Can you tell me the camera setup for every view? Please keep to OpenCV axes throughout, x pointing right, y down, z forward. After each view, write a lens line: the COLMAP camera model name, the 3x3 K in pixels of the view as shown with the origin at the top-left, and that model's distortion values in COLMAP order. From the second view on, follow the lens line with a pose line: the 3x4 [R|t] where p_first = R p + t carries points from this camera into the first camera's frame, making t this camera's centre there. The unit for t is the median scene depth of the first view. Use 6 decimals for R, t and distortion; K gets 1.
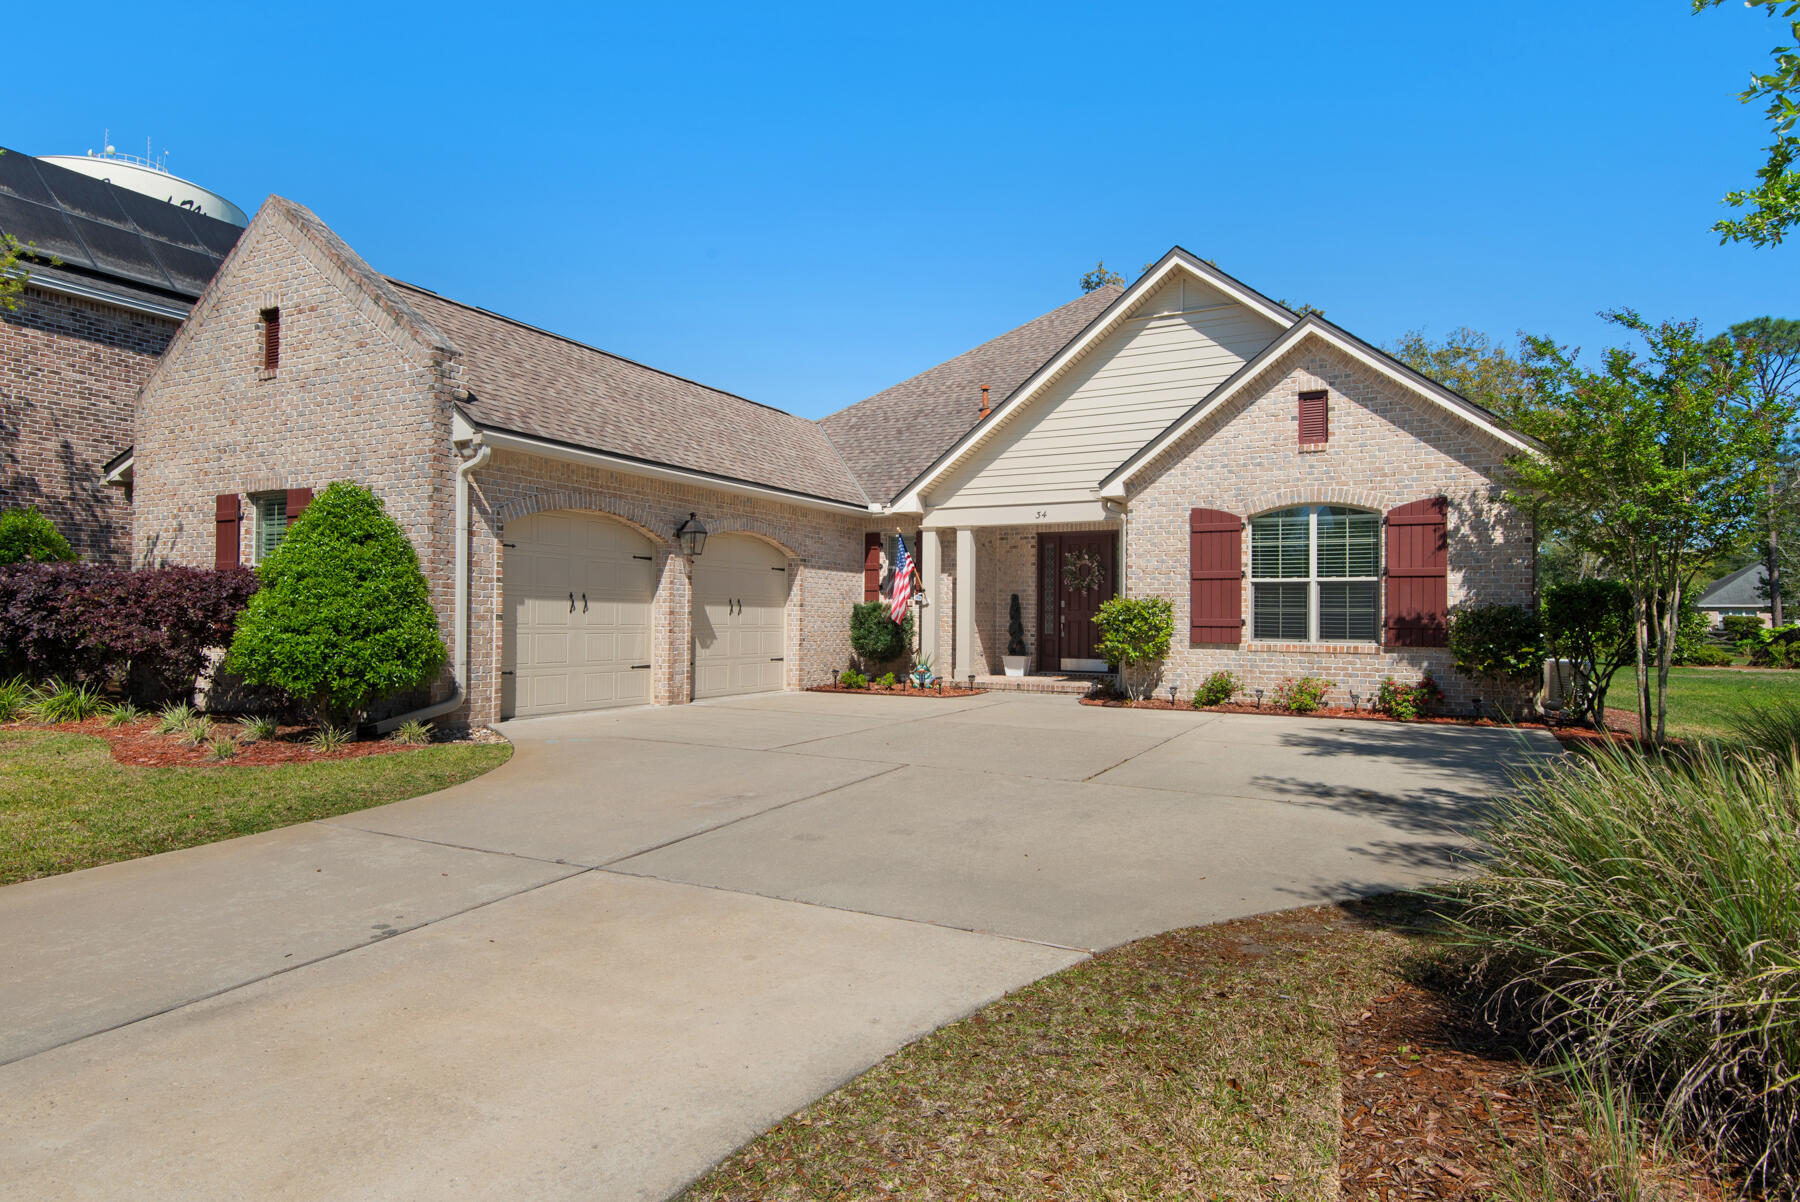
lens RADIAL K [[1038.3, 0, 902.7], [0, 1038.3, 596.4], [0, 0, 1]] dist [0.021496, -0.001452]
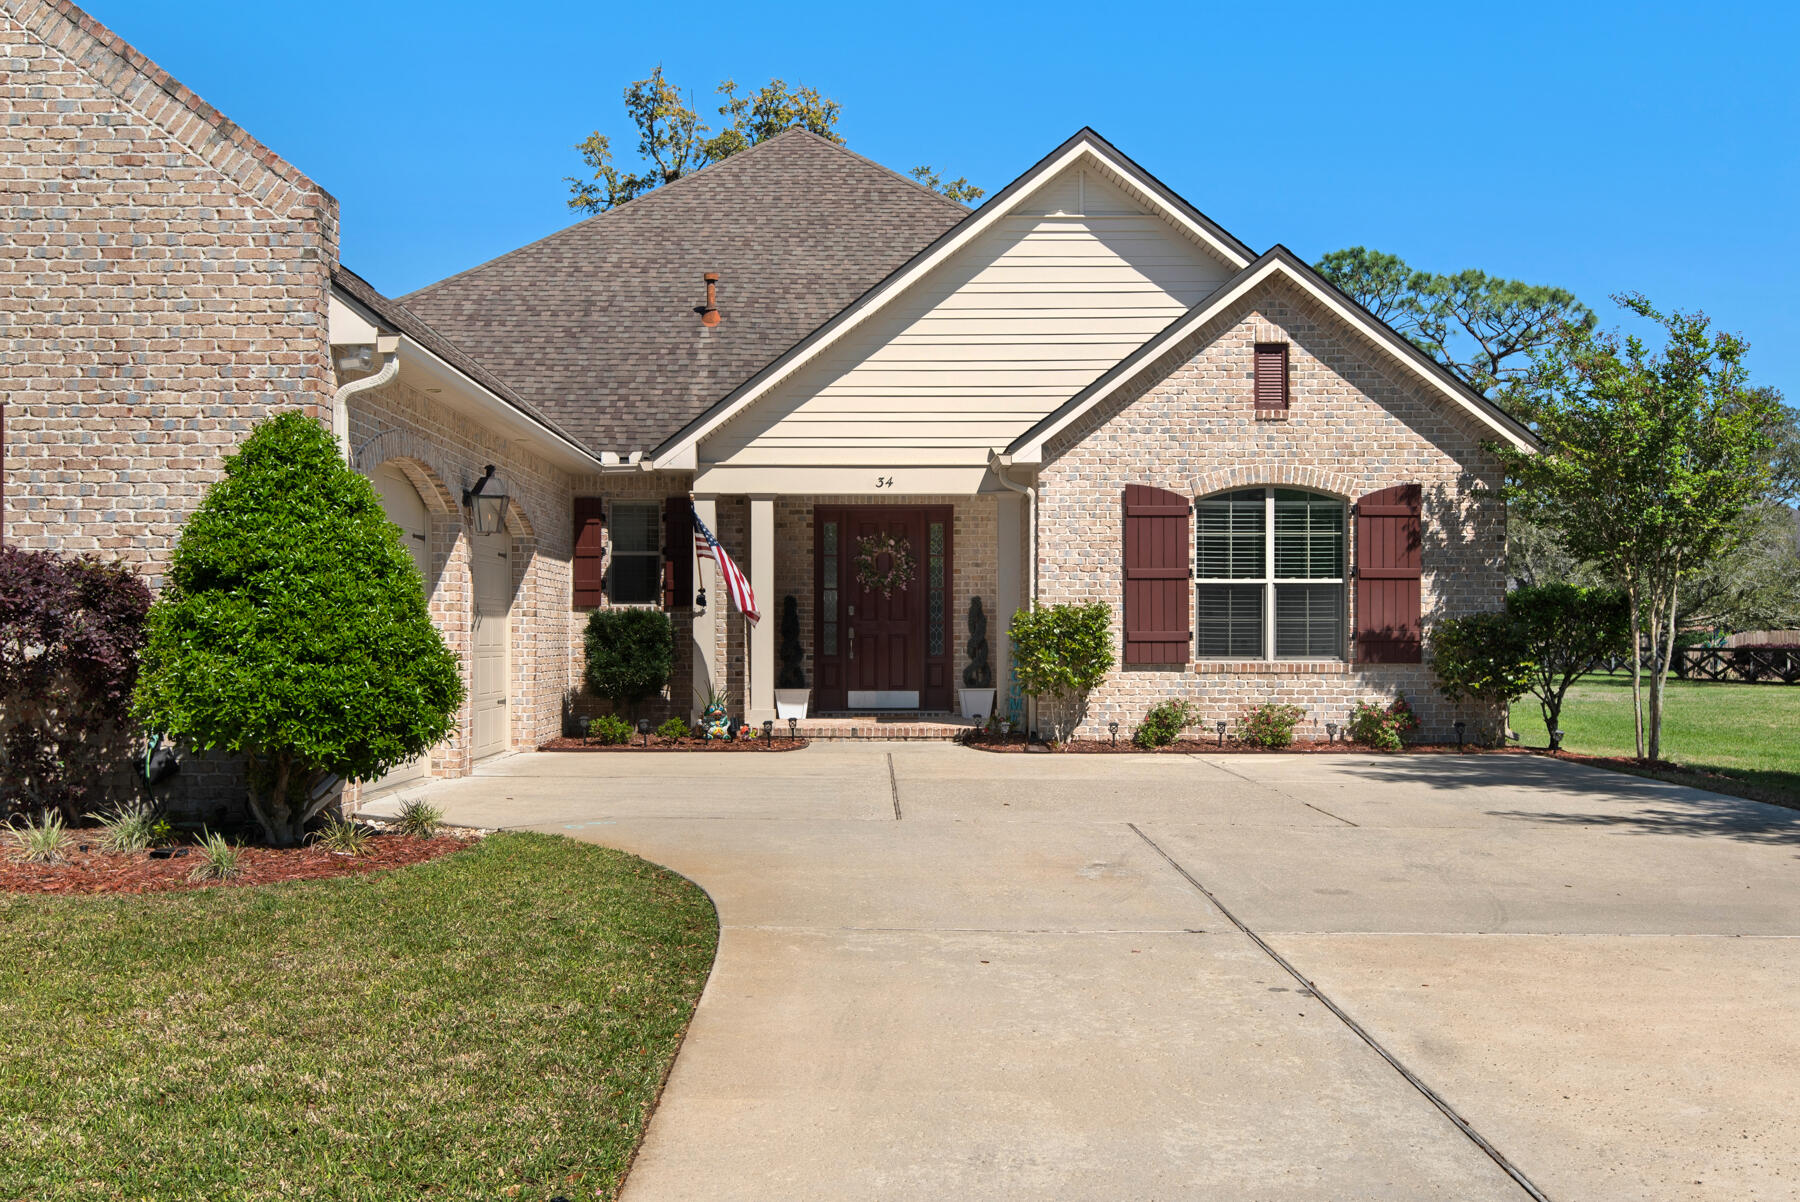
lens RADIAL K [[1780.4, 0, 895.4], [0, 1780.4, 606.6], [0, 0, 1]] dist [0.005965, 0.000000]
pose [[0.875172, 0.000543, 0.483811, -0.502601], [-0.004529, 0.999965, 0.007071, -0.004970], [-0.483790, -0.008380, 0.875144, -0.046395]]
